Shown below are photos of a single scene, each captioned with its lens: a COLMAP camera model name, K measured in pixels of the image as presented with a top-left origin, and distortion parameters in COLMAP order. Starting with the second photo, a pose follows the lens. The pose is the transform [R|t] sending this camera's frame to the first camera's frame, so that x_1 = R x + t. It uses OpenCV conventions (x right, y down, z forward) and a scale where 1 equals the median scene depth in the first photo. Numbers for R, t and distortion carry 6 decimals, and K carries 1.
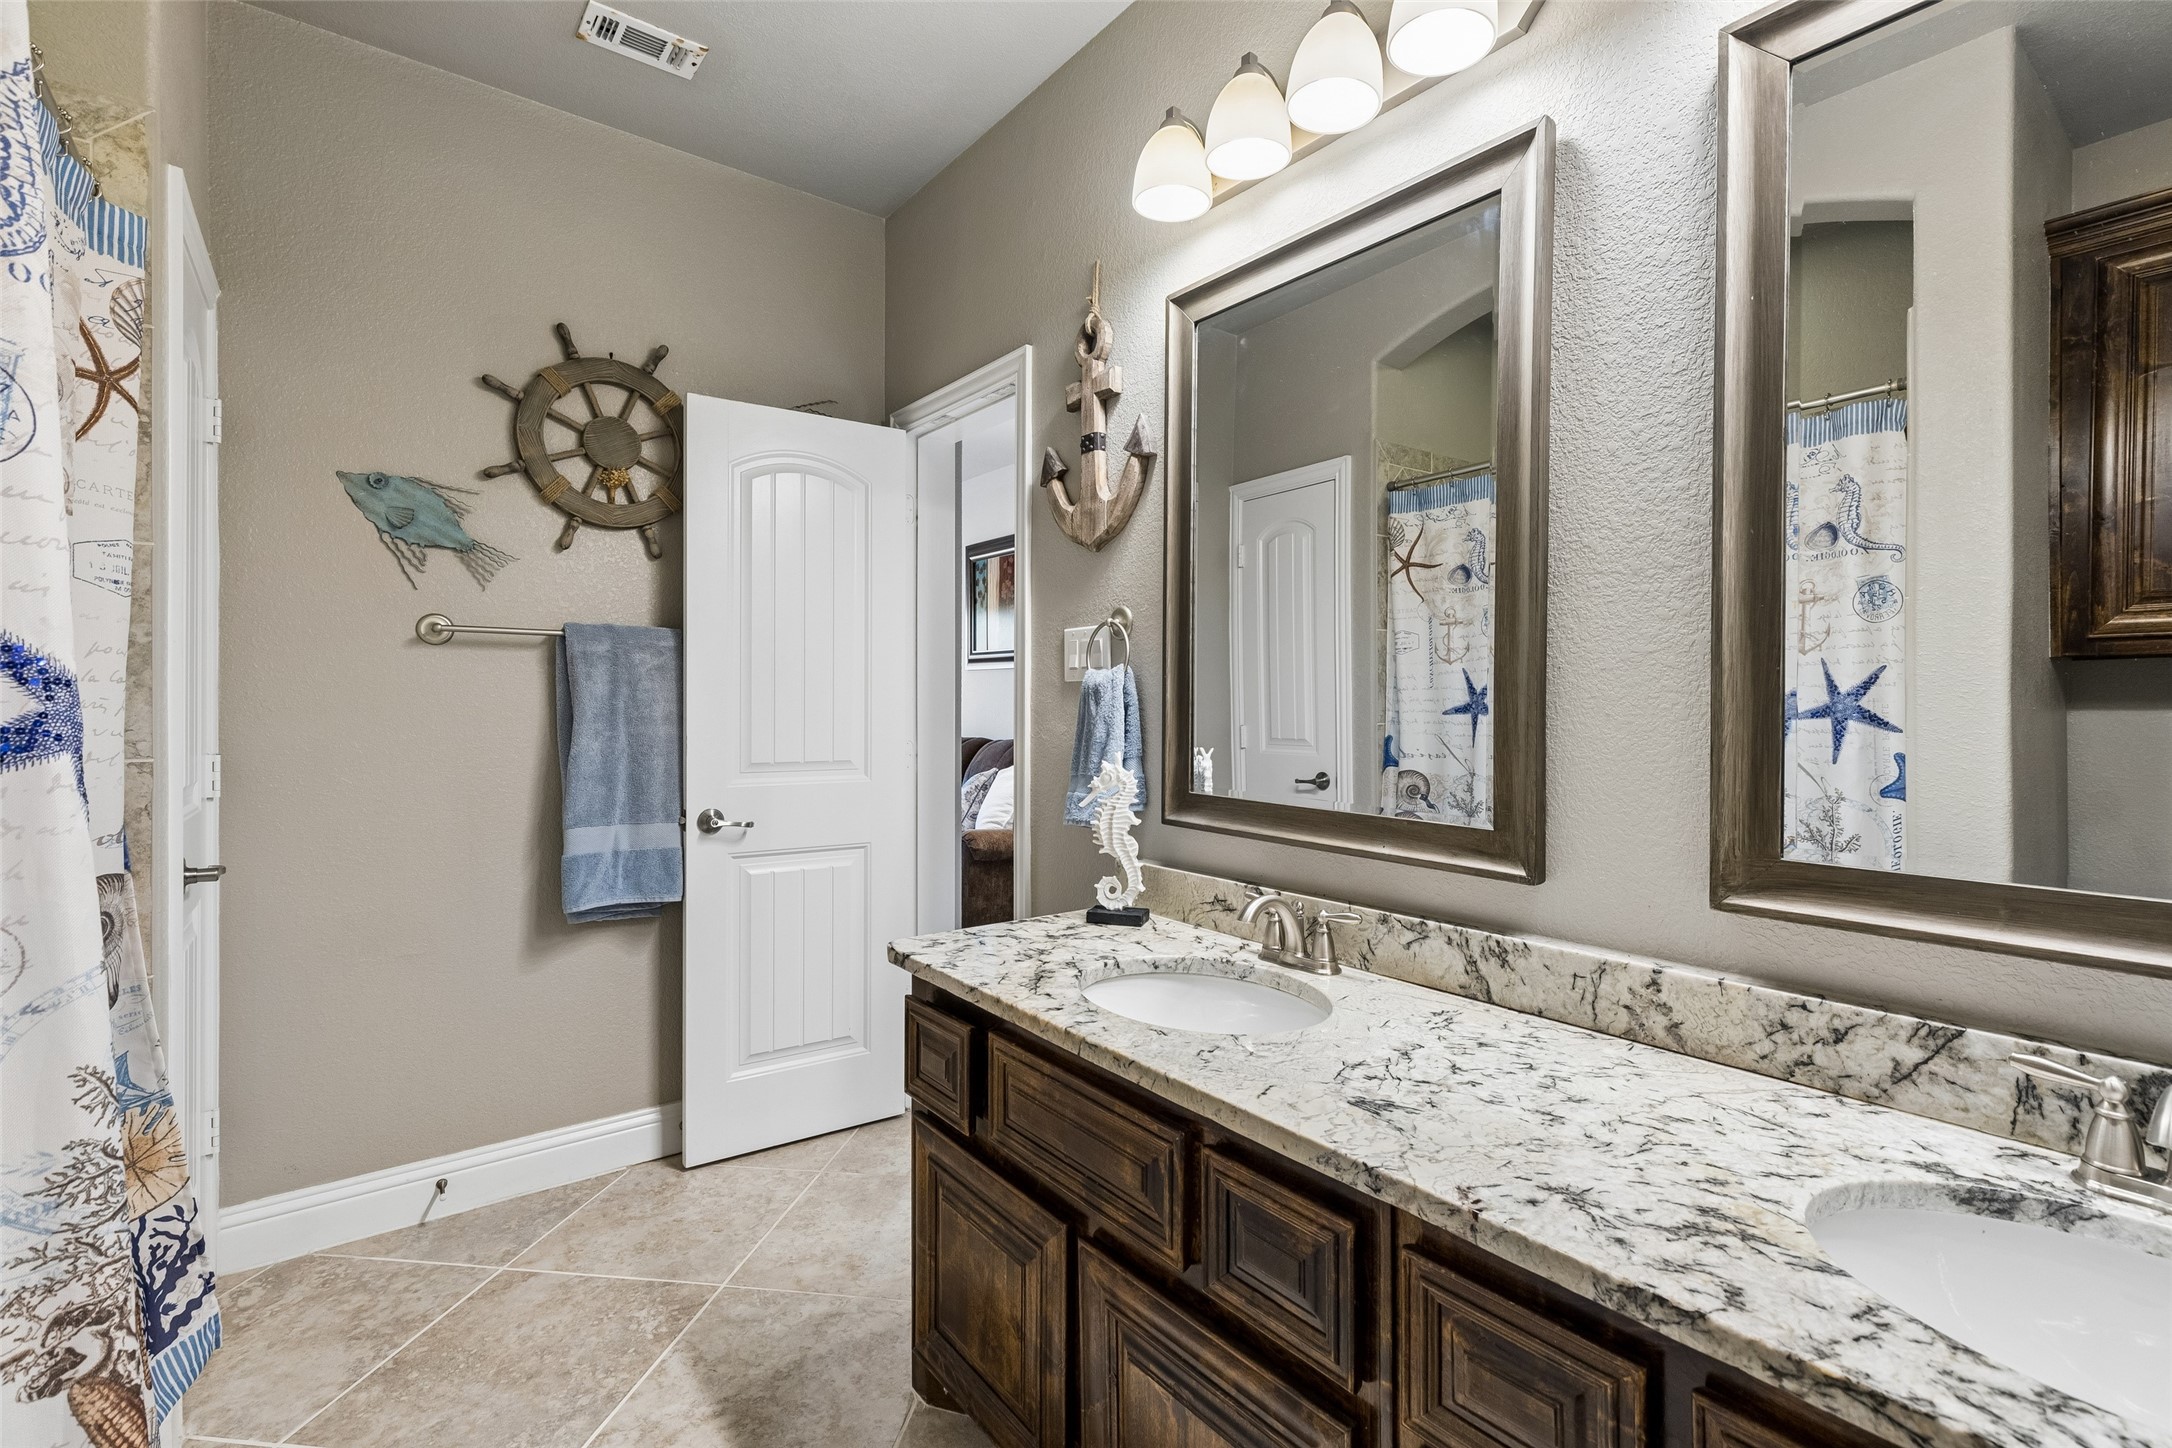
lens RADIAL K [[973.0, 0, 1097.3], [0, 973.0, 713.3], [0, 0, 1]] dist [0.004183, 0.000410]
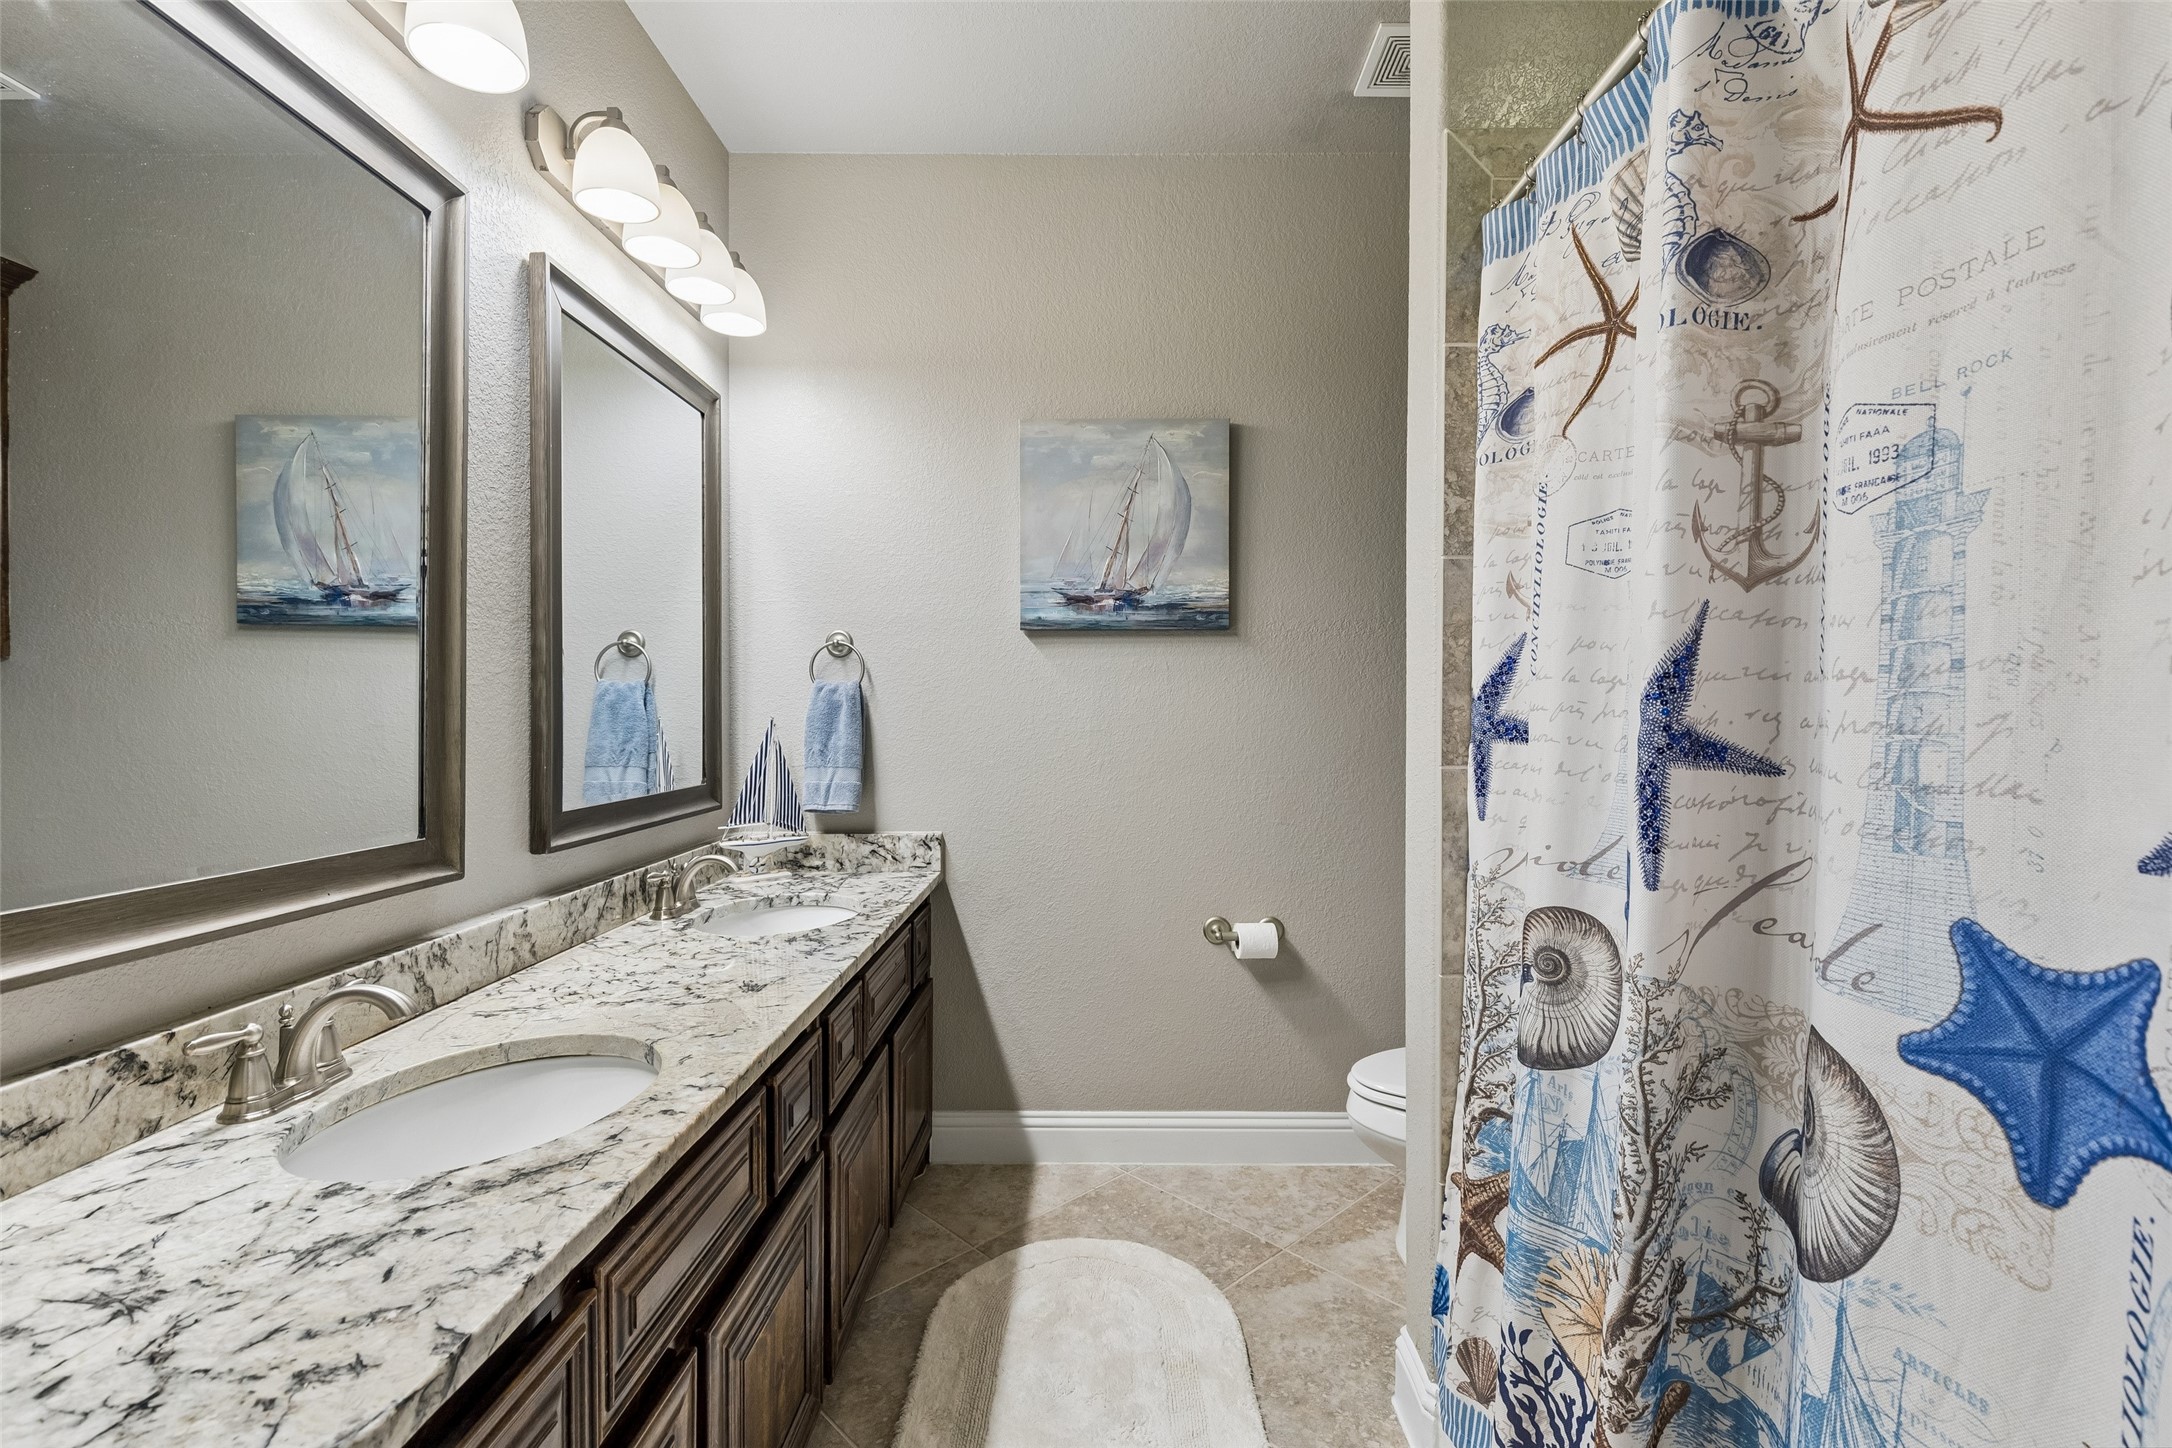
lens RADIAL K [[973.0, 0, 1092.7], [0, 973.0, 720.7], [0, 0, 1]] dist [0.004183, 0.000410]
pose [[-0.781412, -0.002716, 0.624009, -0.789941], [0.012398, 0.999726, 0.019877, -0.014491], [-0.623892, 0.023269, -0.781164, 1.402334]]
